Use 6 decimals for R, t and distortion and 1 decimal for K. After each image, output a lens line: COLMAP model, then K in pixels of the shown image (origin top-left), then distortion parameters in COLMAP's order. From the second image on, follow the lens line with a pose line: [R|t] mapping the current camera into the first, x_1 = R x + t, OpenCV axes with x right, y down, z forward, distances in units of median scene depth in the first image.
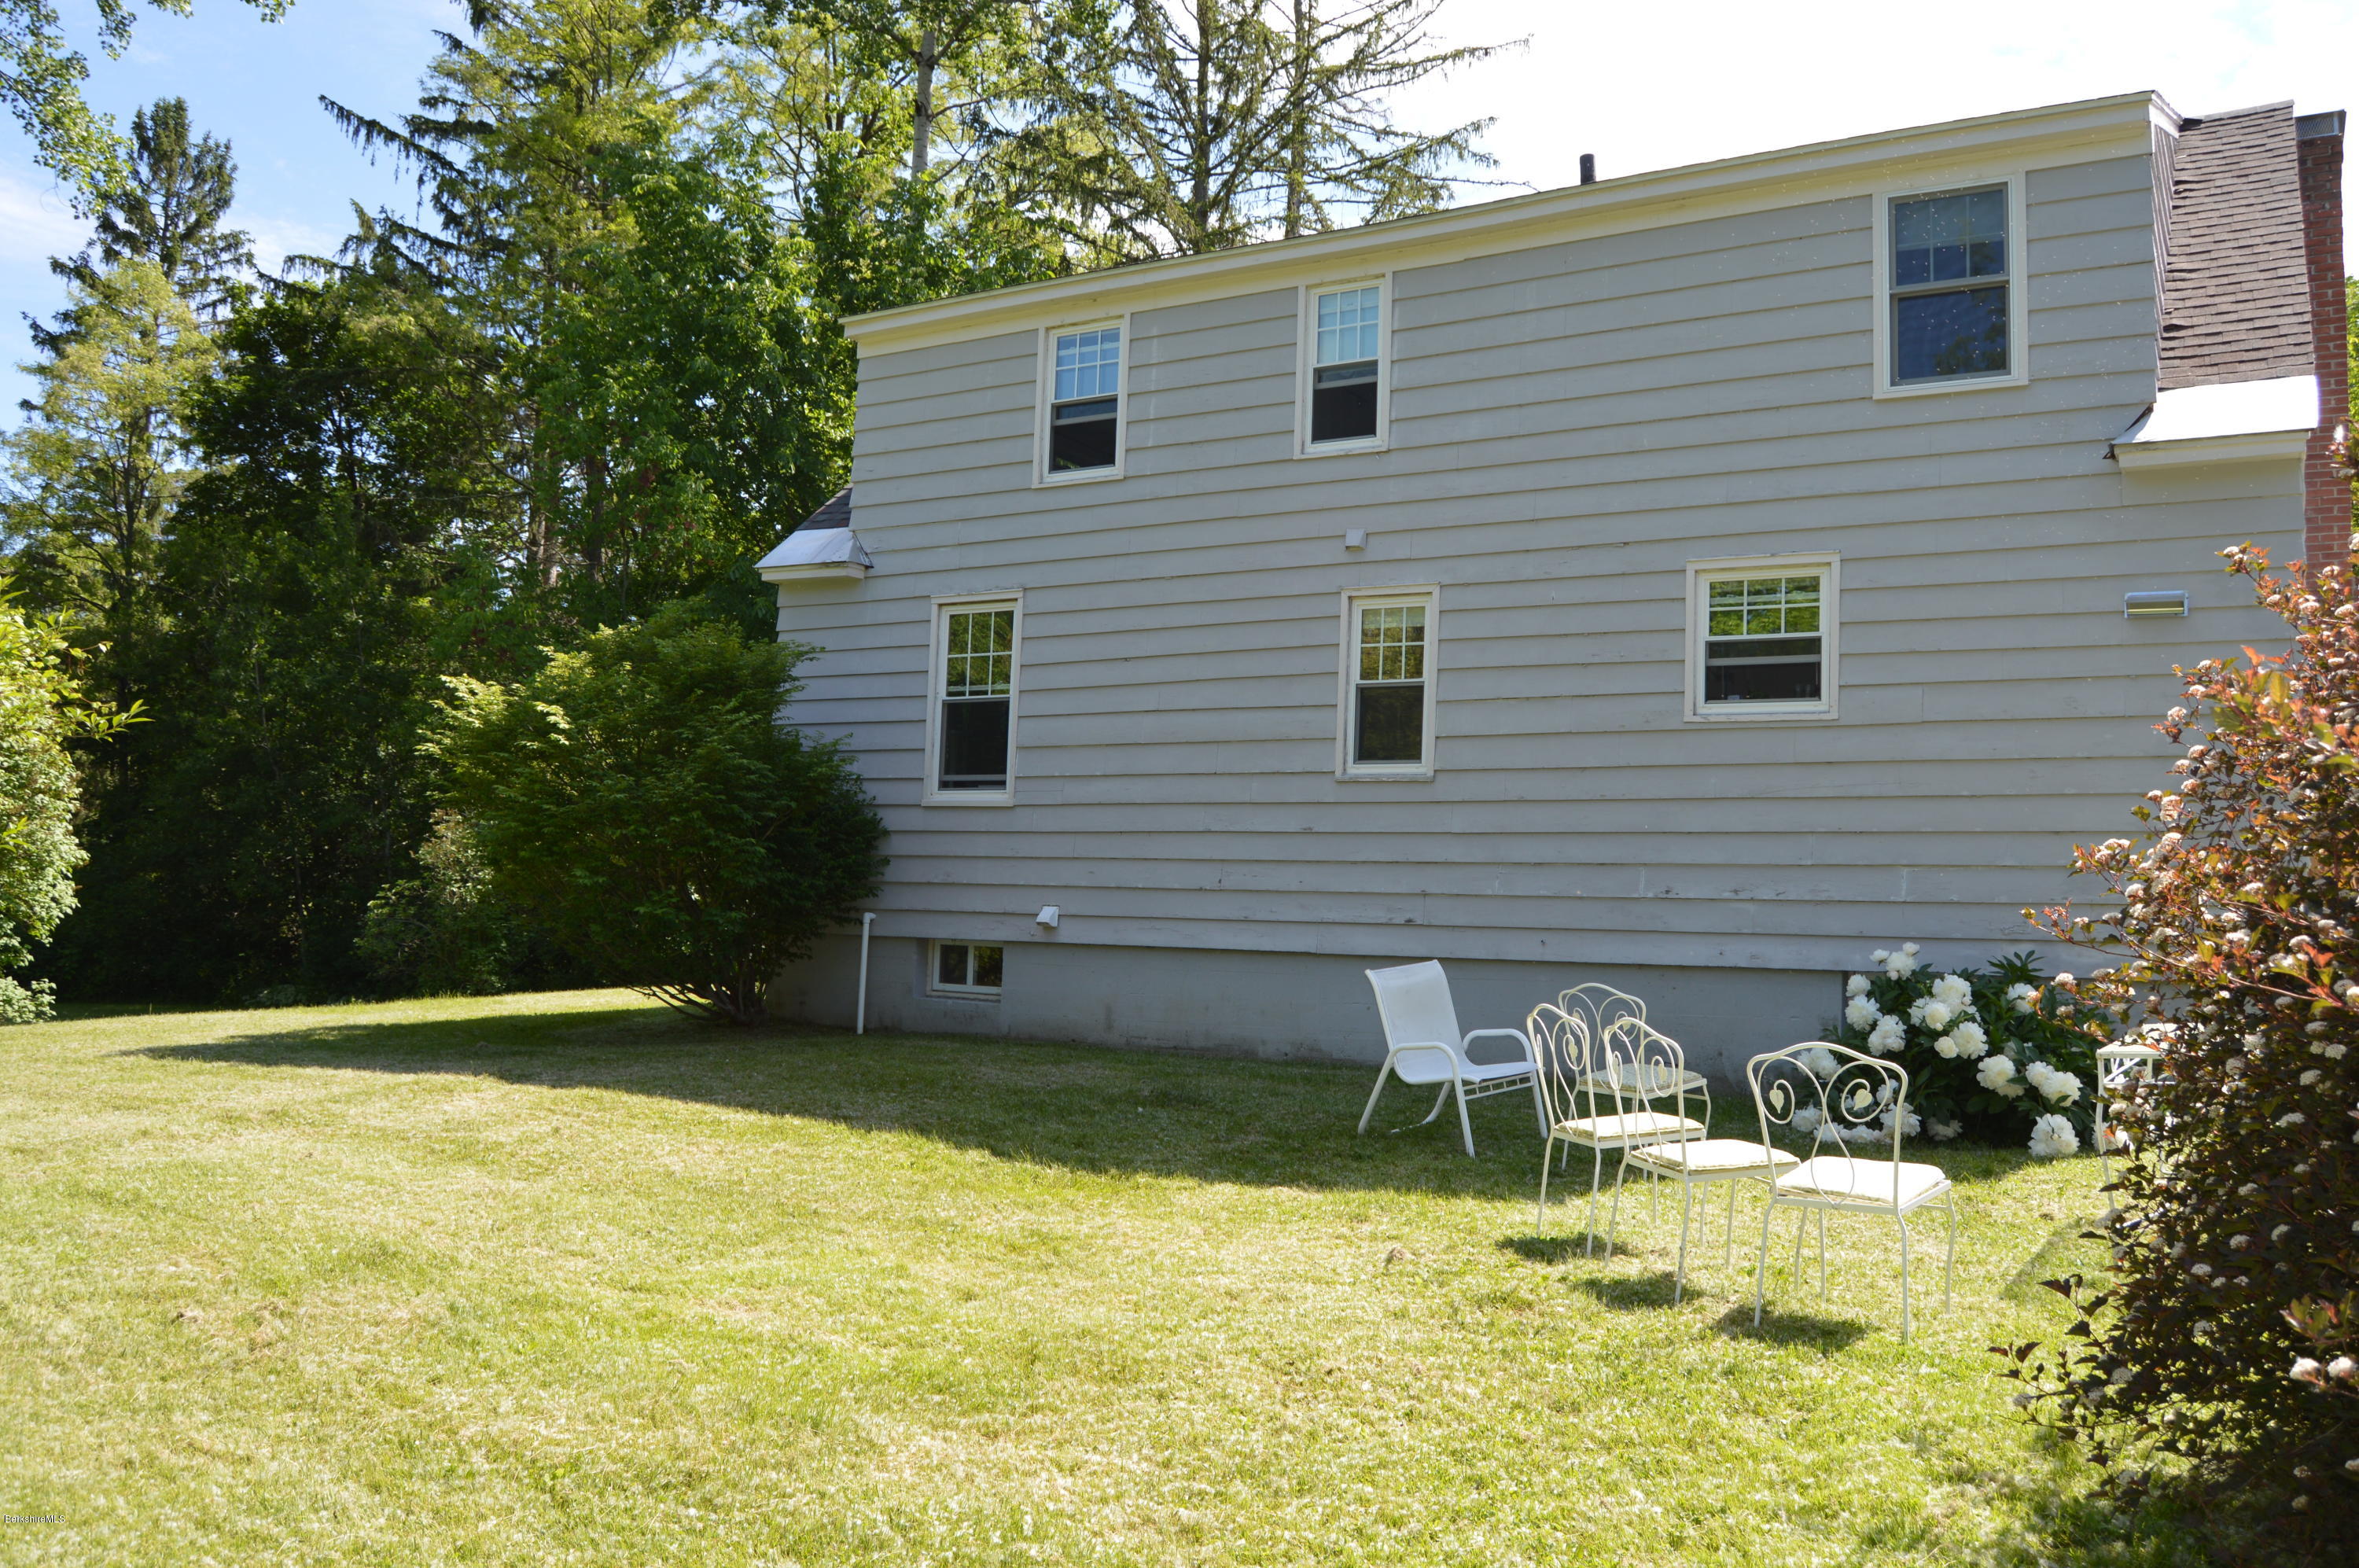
lens RADIAL K [[1878.3, 0, 1179.5], [0, 1878.3, 784.0], [0, 0, 1]] dist [-0.091392, 0.034255]
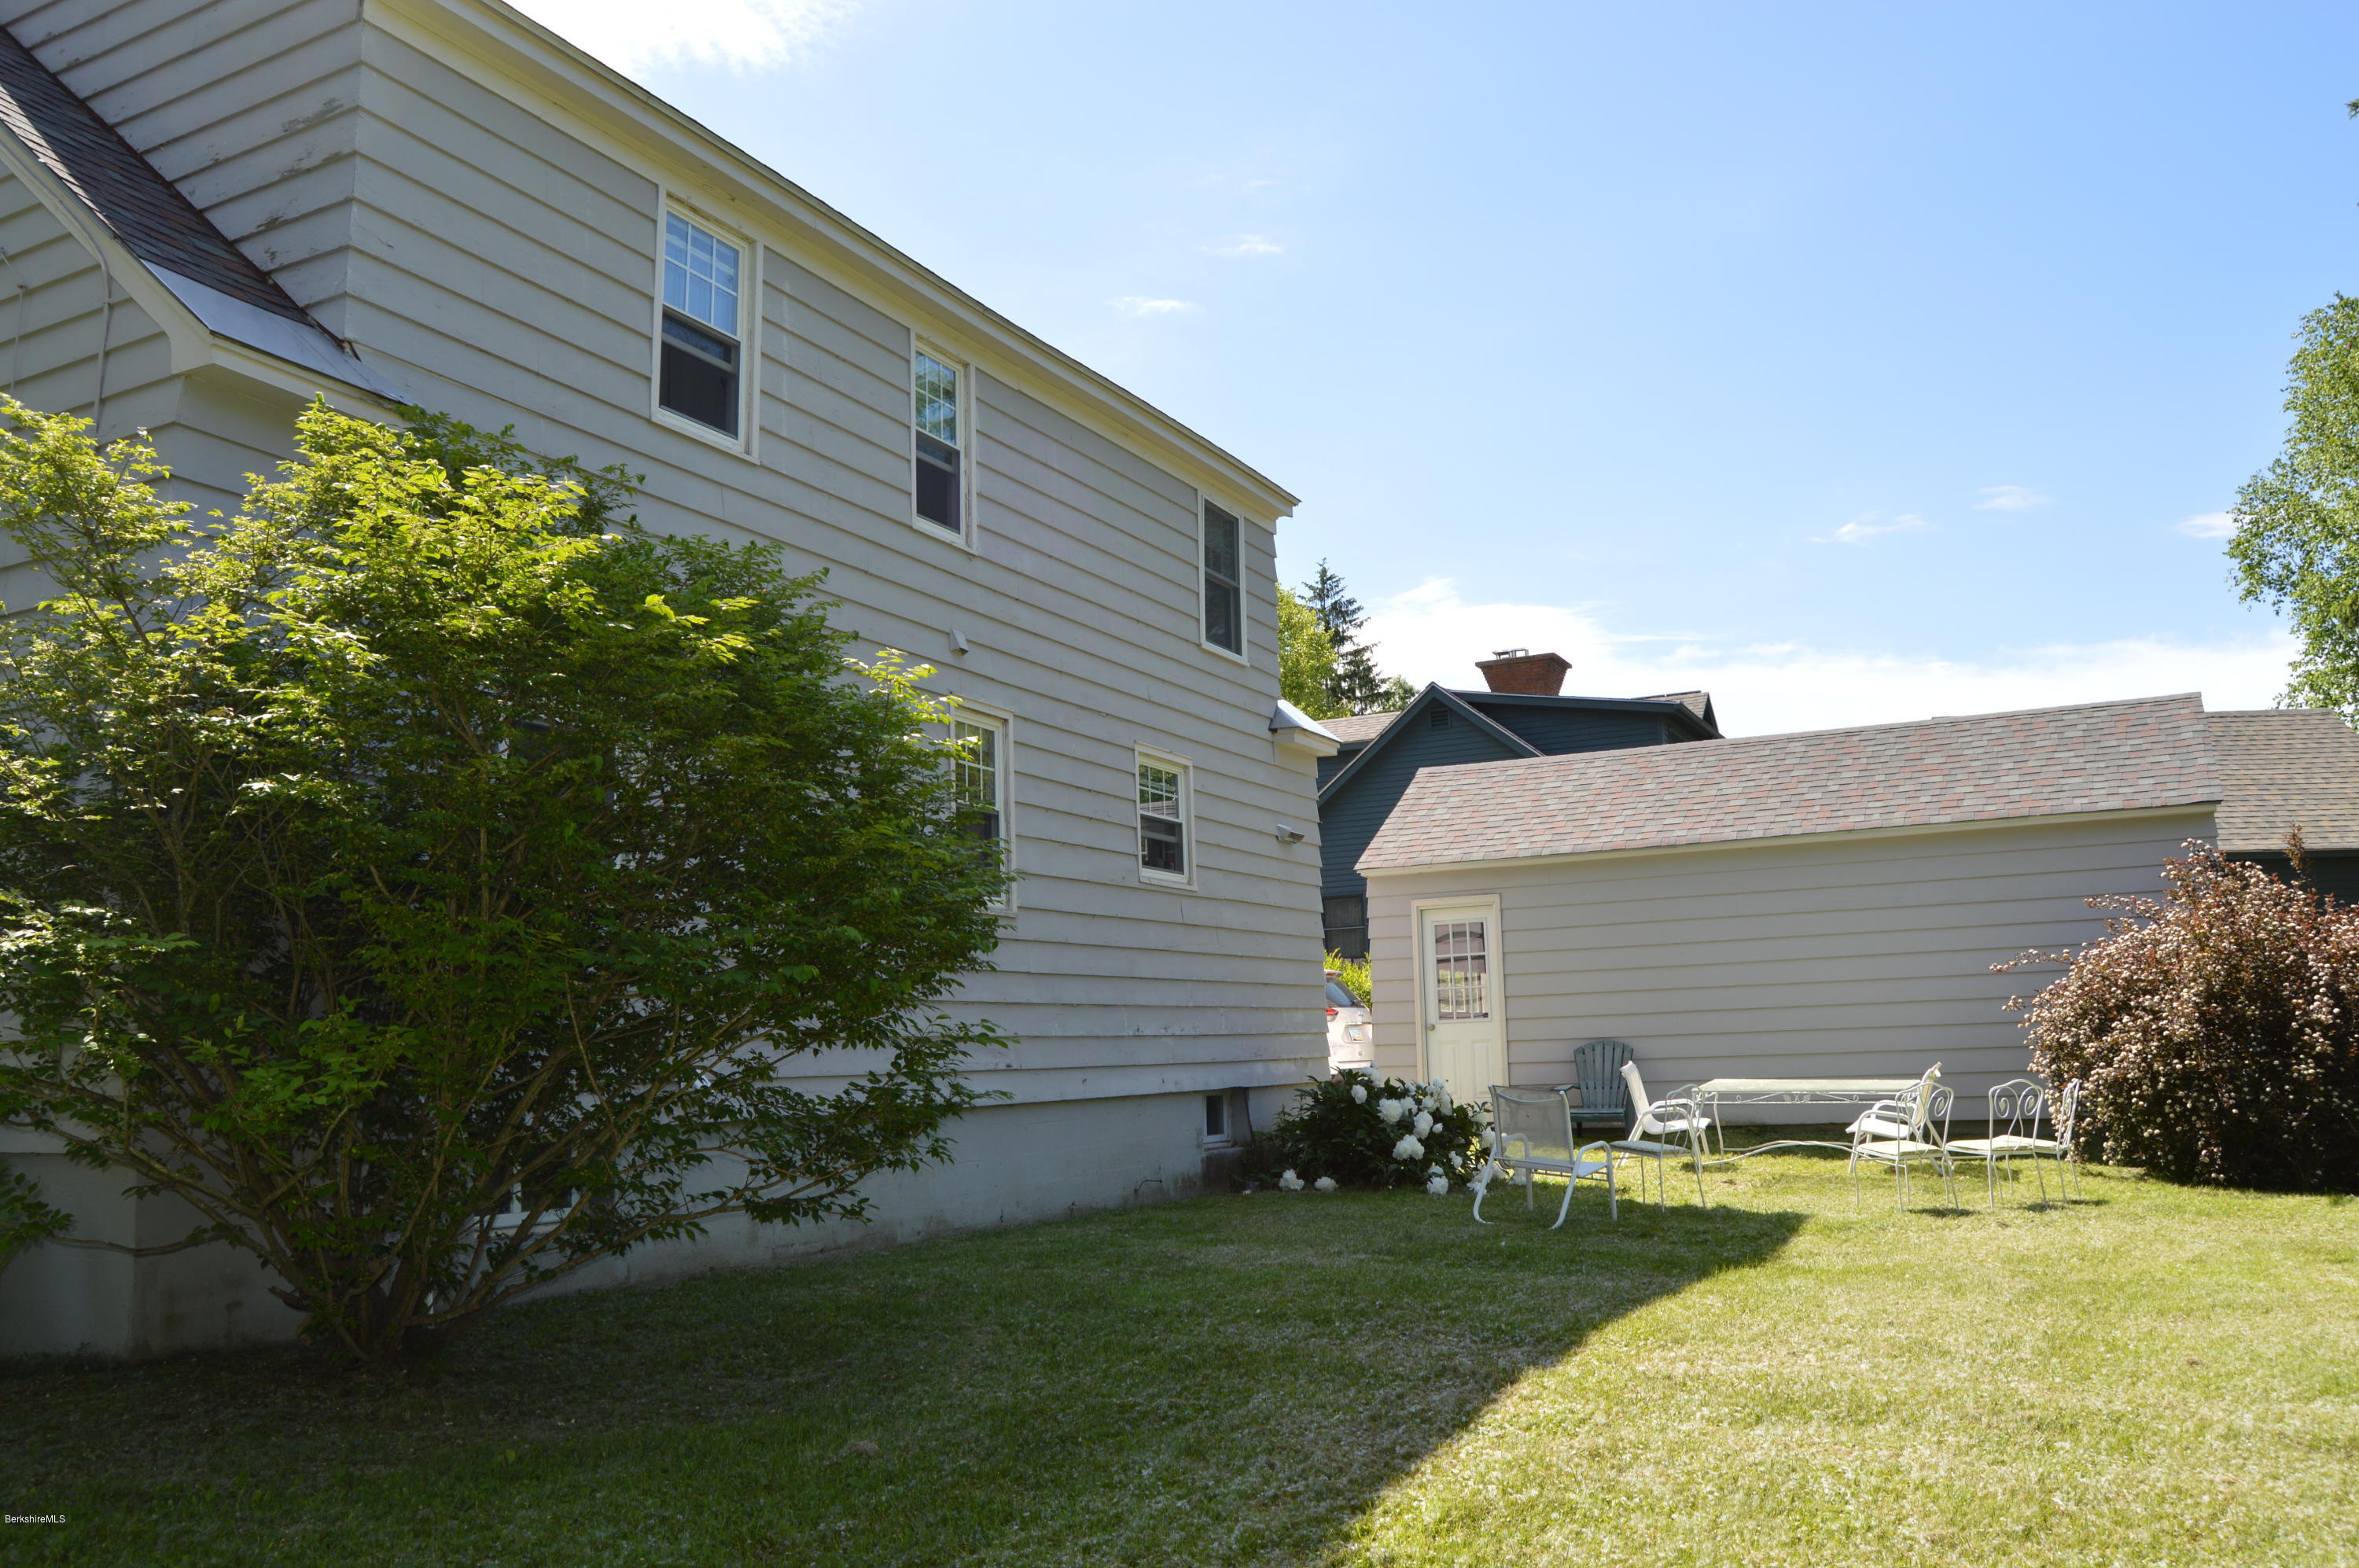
lens RADIAL K [[1878.3, 0, 1179.5], [0, 1878.3, 784.0], [0, 0, 1]] dist [-0.091392, 0.034255]
pose [[-0.072111, 0.115142, 0.990728, -0.843514], [-0.047720, 0.991778, -0.118737, 0.041415], [-0.996254, -0.055840, -0.066024, 1.003207]]
